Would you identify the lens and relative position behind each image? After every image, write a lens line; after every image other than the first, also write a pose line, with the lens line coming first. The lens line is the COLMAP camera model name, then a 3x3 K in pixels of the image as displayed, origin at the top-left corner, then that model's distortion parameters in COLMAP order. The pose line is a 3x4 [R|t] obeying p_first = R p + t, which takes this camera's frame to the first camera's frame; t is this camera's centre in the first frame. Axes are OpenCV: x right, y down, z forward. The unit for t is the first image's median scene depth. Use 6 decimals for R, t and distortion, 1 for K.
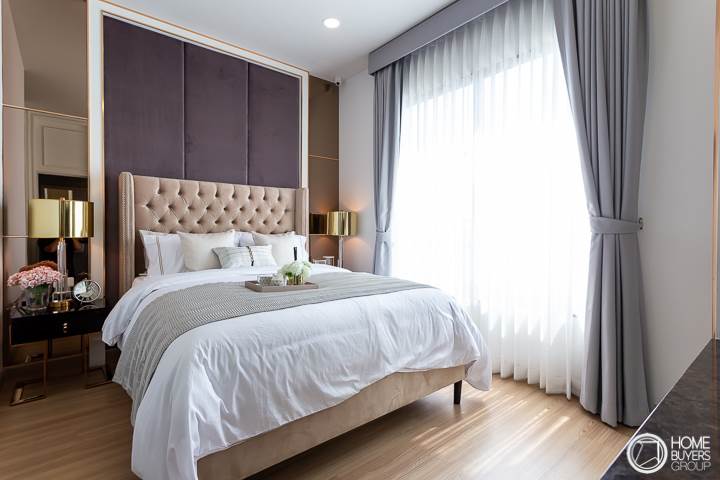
lens RADIAL K [[343.0, 0, 357.6], [0, 343.0, 236.1], [0, 0, 1]] dist [0.003618, 0.001240]
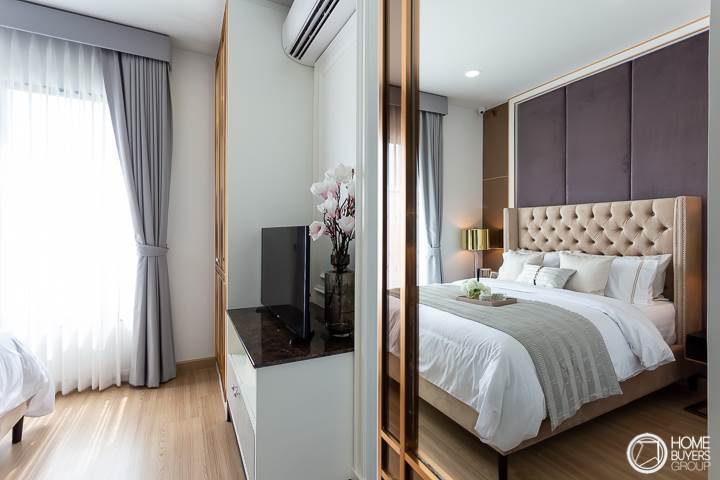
lens RADIAL K [[343.0, 0, 359.8], [0, 343.0, 236.4], [0, 0, 1]] dist [0.003618, 0.001240]
pose [[0.184465, -0.007448, 0.982811, -0.496494], [0.002349, 0.999972, 0.007137, -0.094148], [-0.982836, 0.000992, 0.184477, -0.119220]]
